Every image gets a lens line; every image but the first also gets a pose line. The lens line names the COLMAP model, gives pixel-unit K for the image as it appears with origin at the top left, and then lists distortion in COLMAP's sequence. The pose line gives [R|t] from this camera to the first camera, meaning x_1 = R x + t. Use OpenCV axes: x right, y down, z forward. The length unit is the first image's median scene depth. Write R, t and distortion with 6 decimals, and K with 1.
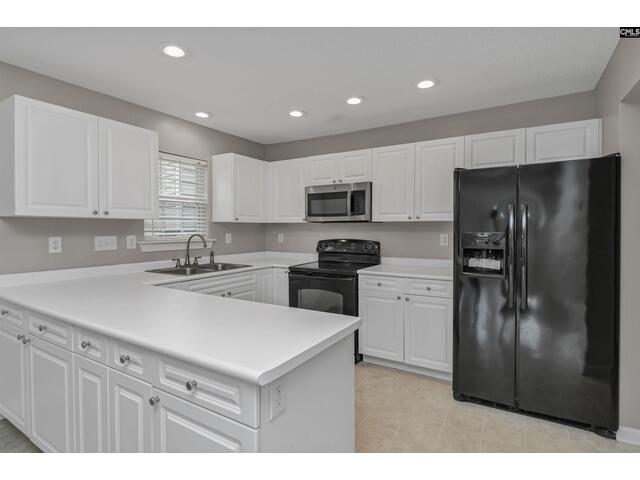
lens RADIAL K [[319.9, 0, 319.1], [0, 319.9, 235.6], [0, 0, 1]] dist [-0.001295, -0.000515]
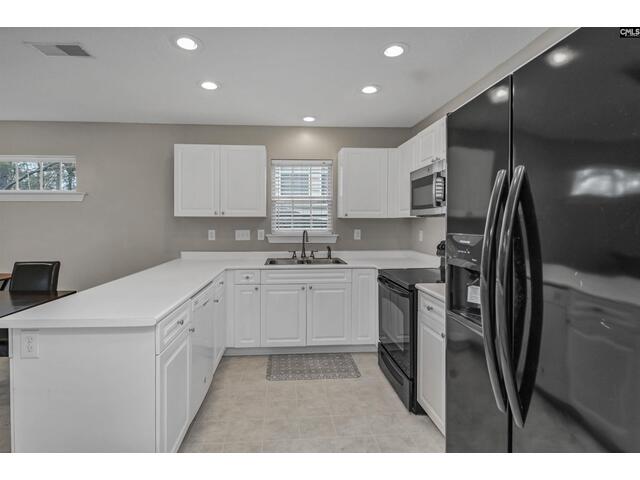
lens RADIAL K [[325.7, 0, 309.8], [0, 325.7, 227.8], [0, 0, 1]] dist [-0.001351, -0.000337]
pose [[0.580185, 0.011113, -0.814409, 0.546215], [-0.019365, 0.999812, -0.000153, -0.010635], [0.814254, 0.015860, 0.580292, 0.375458]]
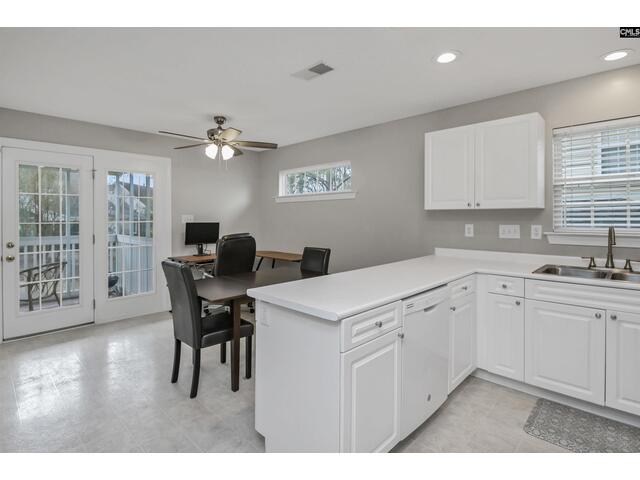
lens RADIAL K [[330.5, 0, 312.5], [0, 330.5, 217.7], [0, 0, 1]] dist [-0.002350, -0.002405]
pose [[-0.228061, -0.001164, -0.973646, 0.493703], [-0.021628, 0.999759, 0.003871, -0.011180], [0.973407, 0.021941, -0.228031, 0.532295]]
